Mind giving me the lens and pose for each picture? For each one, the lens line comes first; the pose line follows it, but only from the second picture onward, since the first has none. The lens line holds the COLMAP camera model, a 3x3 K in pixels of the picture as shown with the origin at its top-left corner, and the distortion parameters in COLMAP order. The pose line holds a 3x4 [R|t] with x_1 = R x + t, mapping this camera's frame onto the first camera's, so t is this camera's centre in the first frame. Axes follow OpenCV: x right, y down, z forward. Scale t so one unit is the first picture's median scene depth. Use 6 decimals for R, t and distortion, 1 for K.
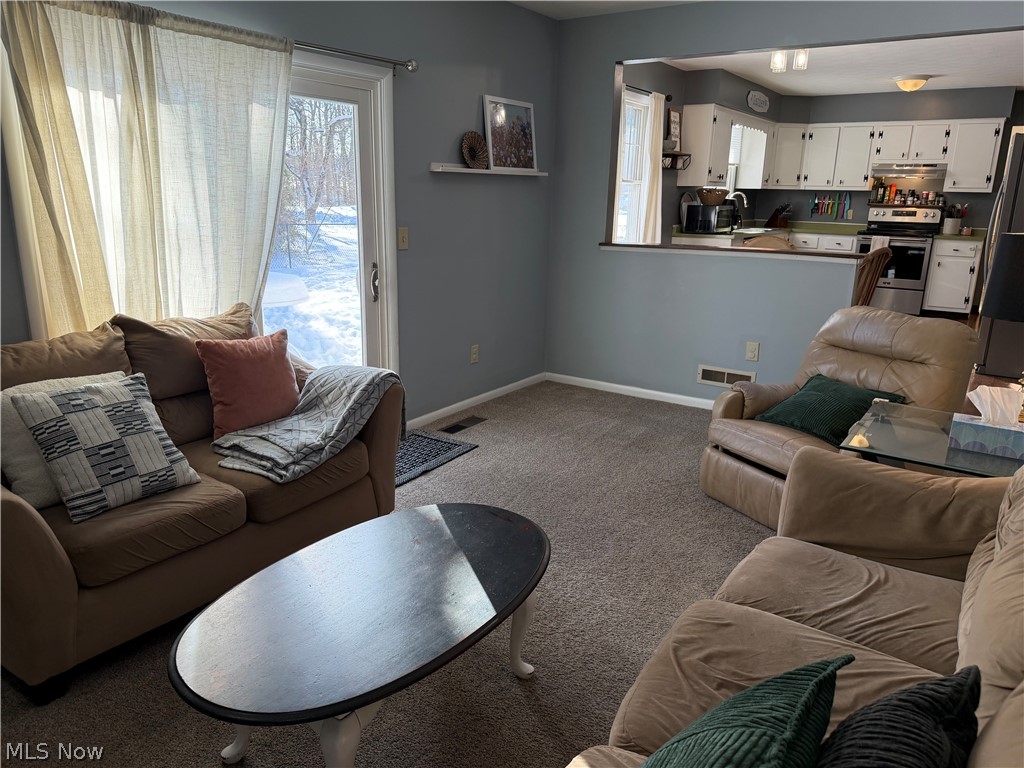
lens RADIAL K [[721.5, 0, 505.5], [0, 721.5, 388.0], [0, 0, 1]] dist [0.060450, -0.076301]
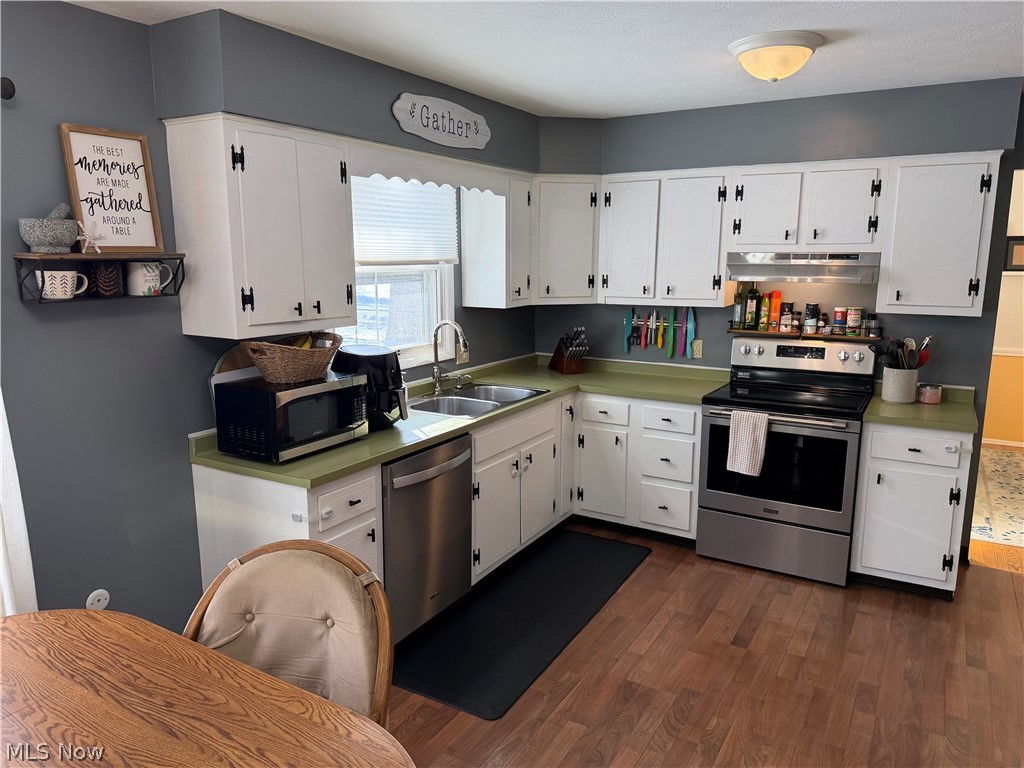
lens RADIAL K [[721.5, 0, 508.7], [0, 721.5, 388.4], [0, 0, 1]] dist [0.060450, -0.076301]
pose [[0.997620, -0.031547, 0.061317, 0.329617], [0.036081, 0.996583, -0.074306, -0.189946], [-0.058763, 0.076341, 0.995349, 0.544688]]
